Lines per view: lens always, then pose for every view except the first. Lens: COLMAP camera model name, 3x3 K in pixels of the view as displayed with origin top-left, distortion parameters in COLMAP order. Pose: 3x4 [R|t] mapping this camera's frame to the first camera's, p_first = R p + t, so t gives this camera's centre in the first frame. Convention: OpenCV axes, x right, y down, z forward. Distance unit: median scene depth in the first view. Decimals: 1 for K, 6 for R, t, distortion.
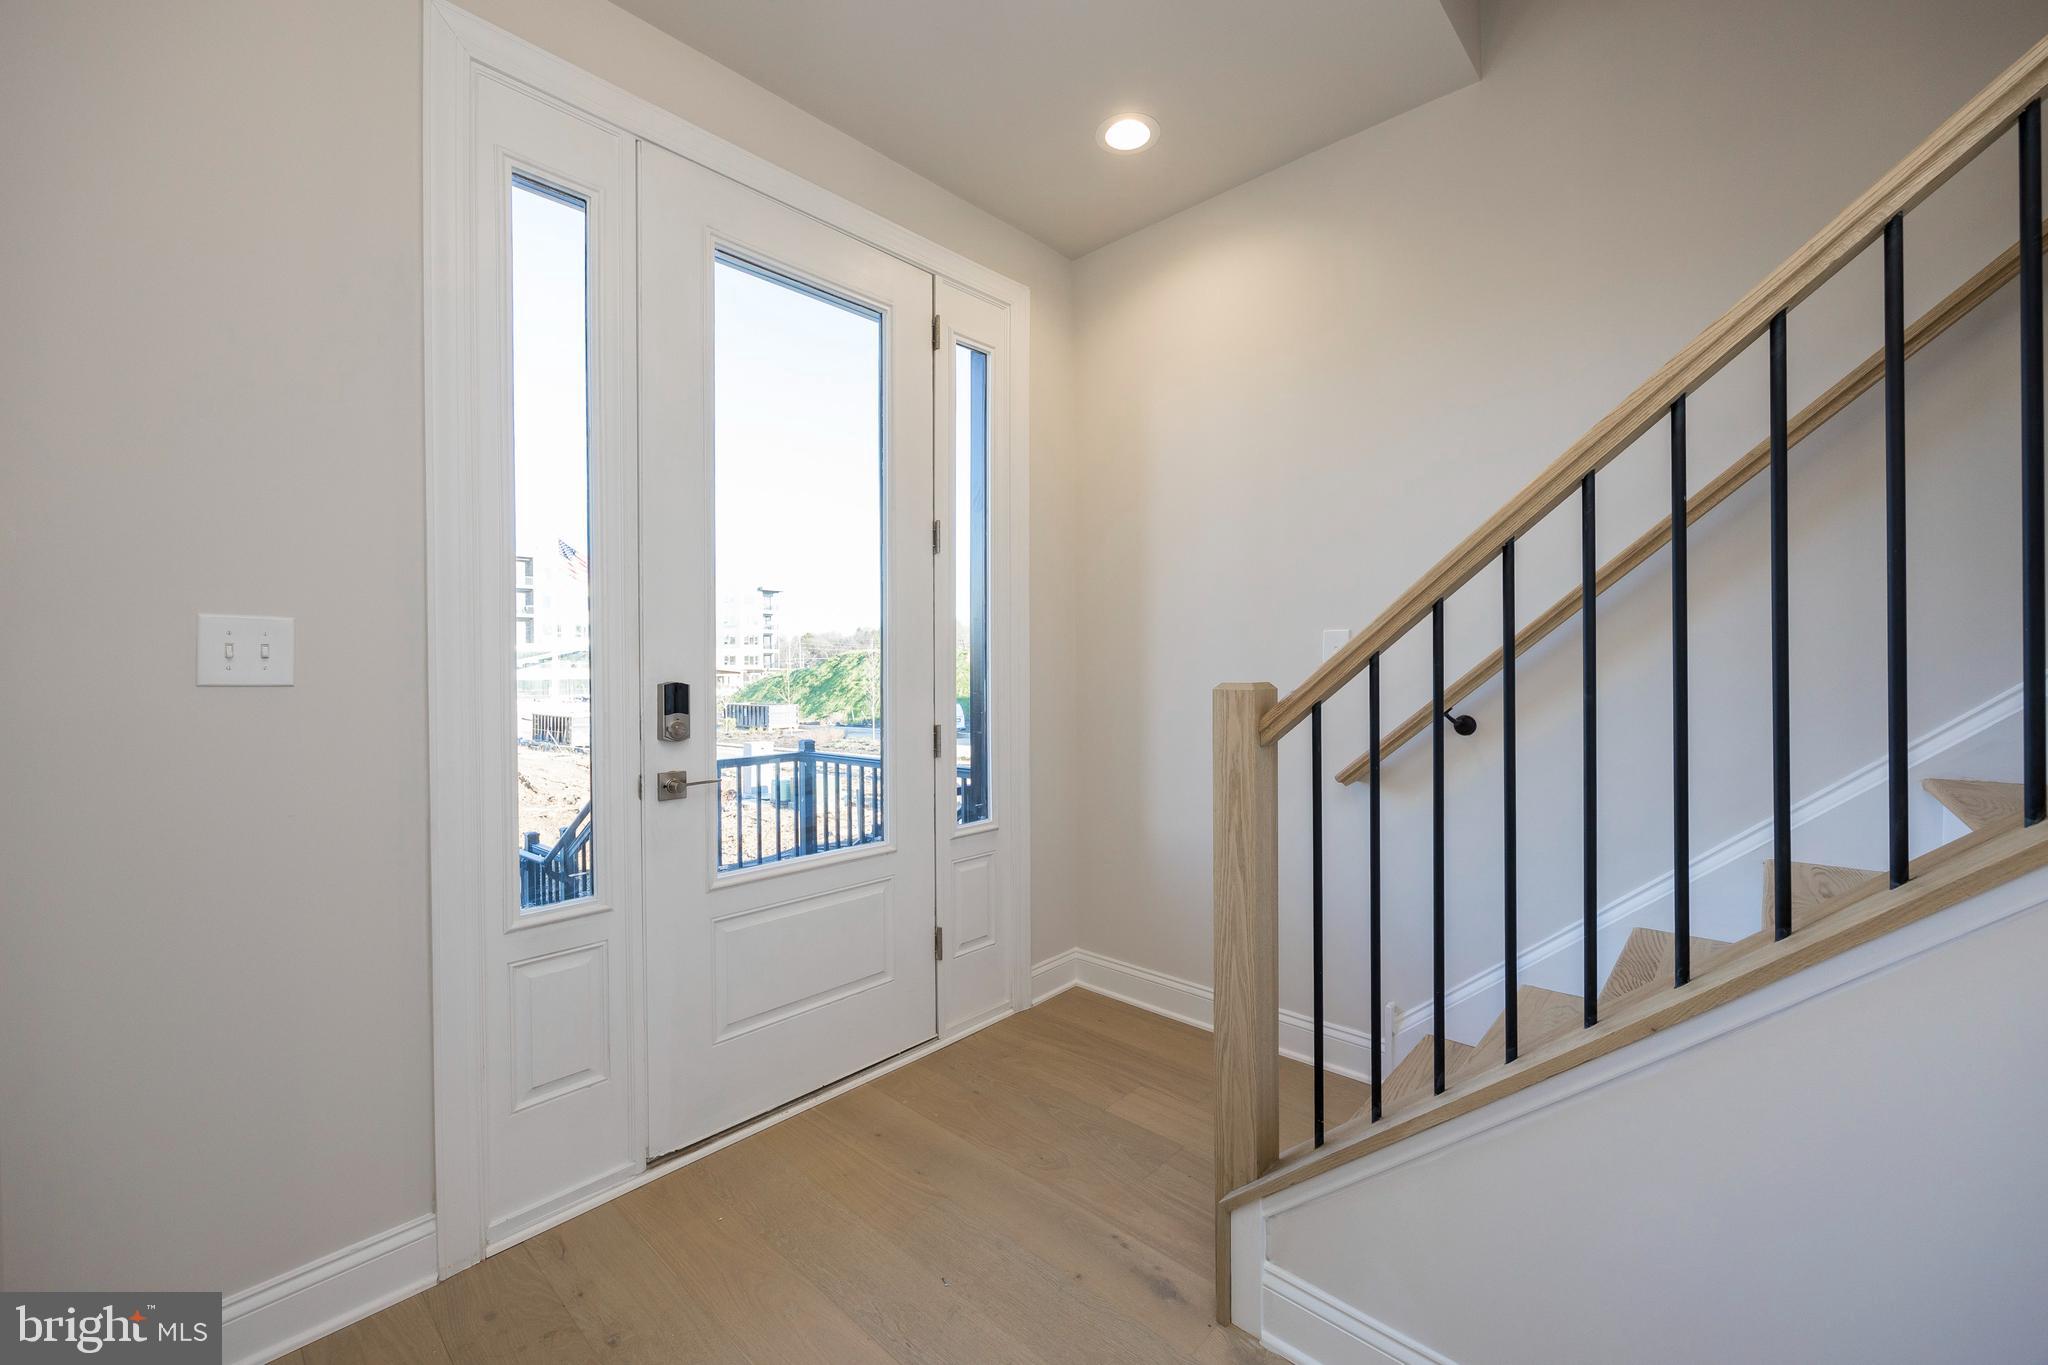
lens RADIAL K [[809.7, 0, 1021.9], [0, 809.7, 673.0], [0, 0, 1]] dist [-0.010100, 0.000269]
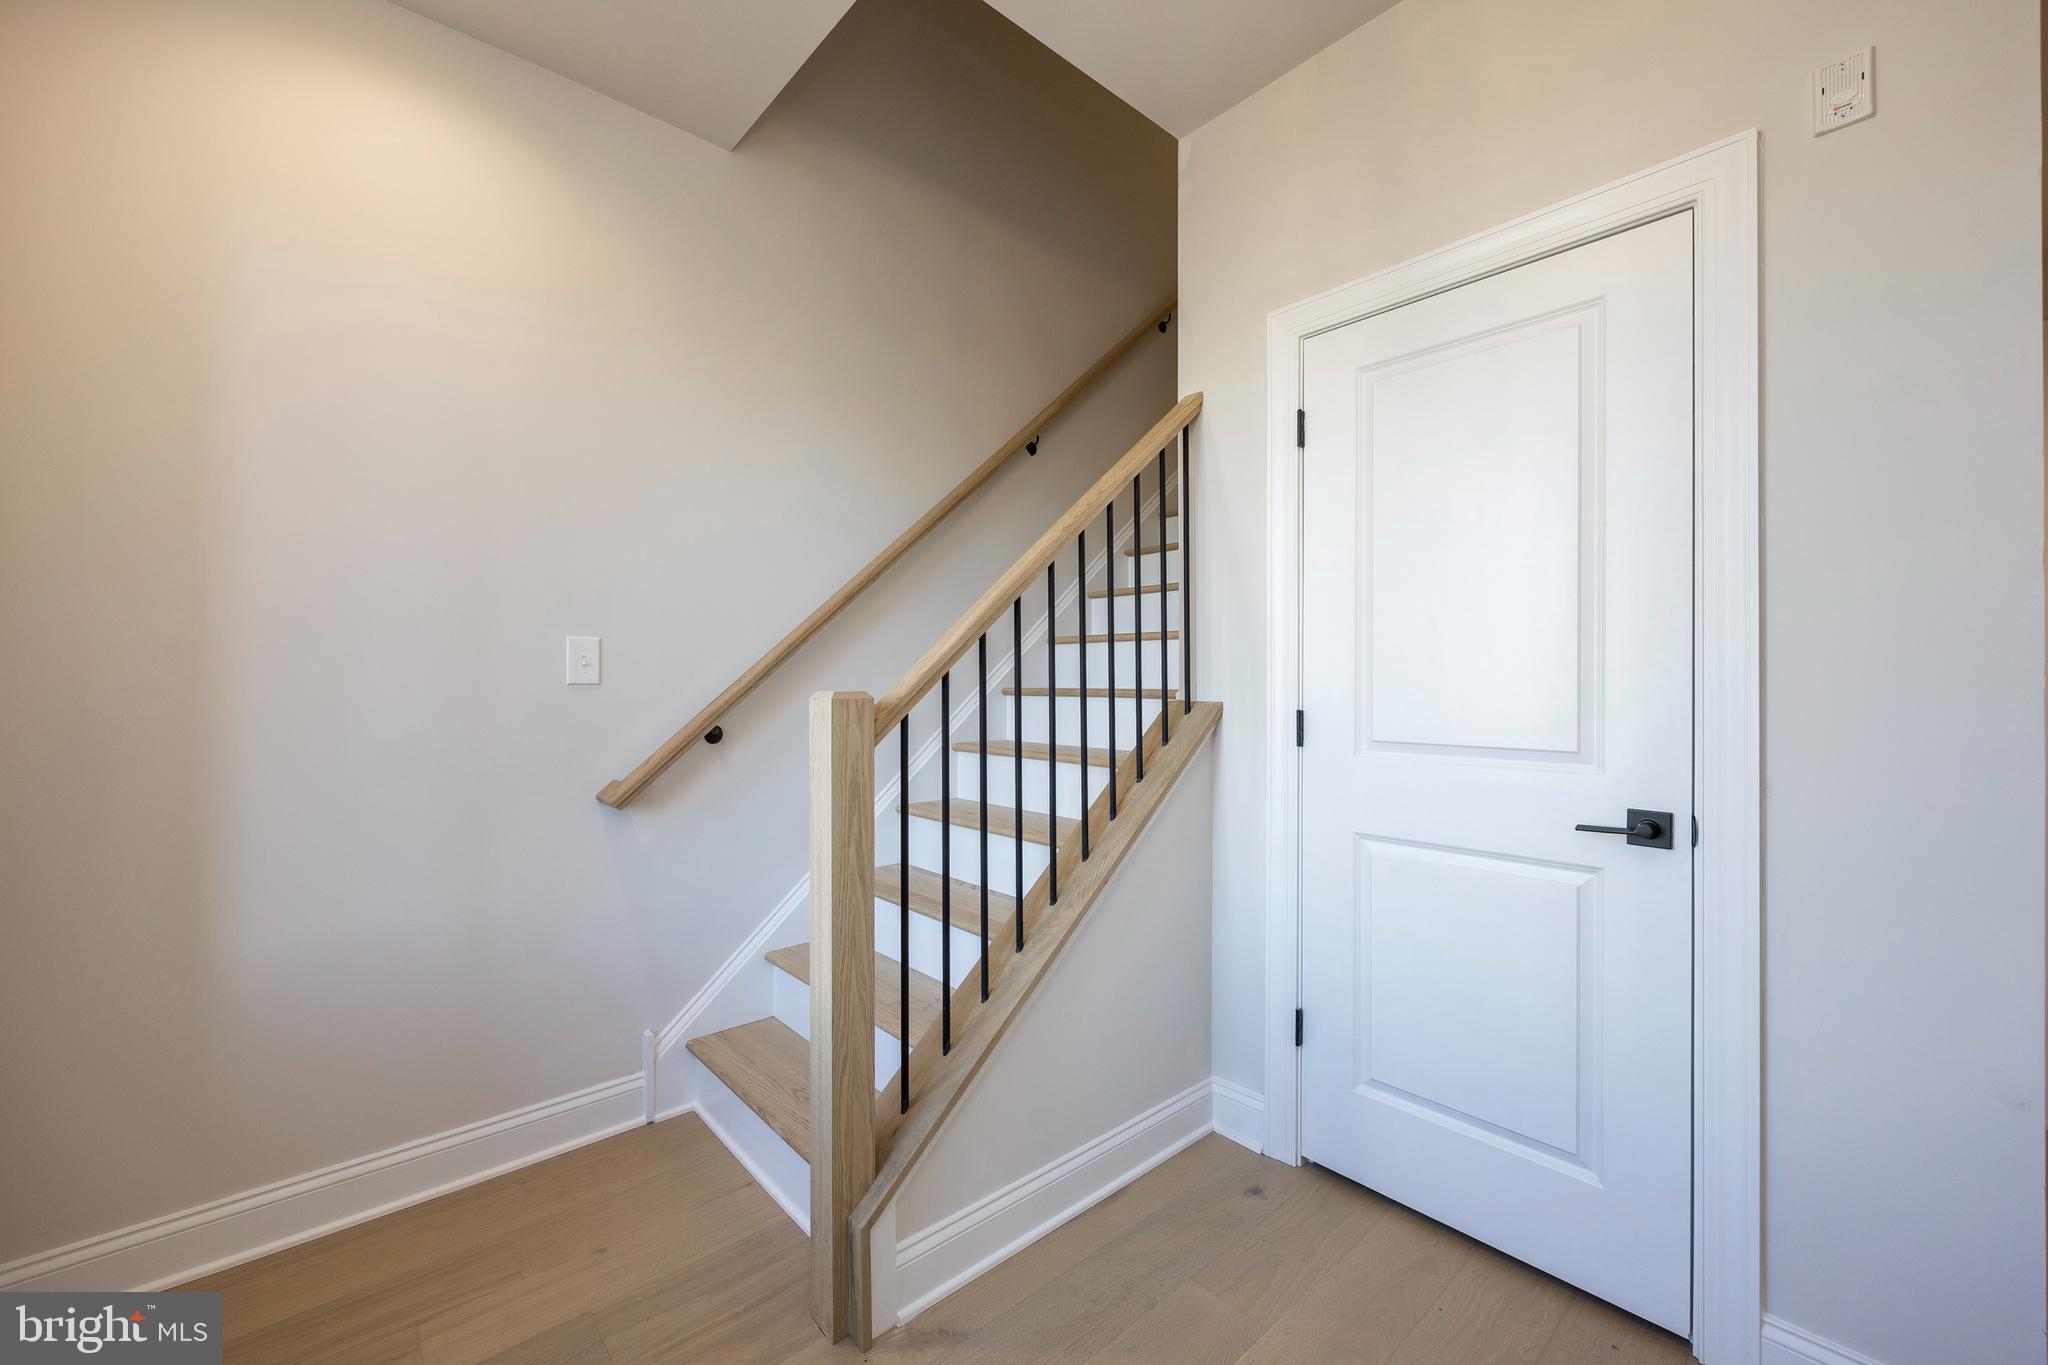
lens RADIAL K [[809.7, 0, 1021.7], [0, 809.7, 677.2], [0, 0, 1]] dist [-0.010100, 0.000269]
pose [[0.095292, 0.002639, 0.995446, -0.693307], [0.013858, 0.999896, -0.003977, 0.001922], [-0.995353, 0.014174, 0.095246, 0.698788]]
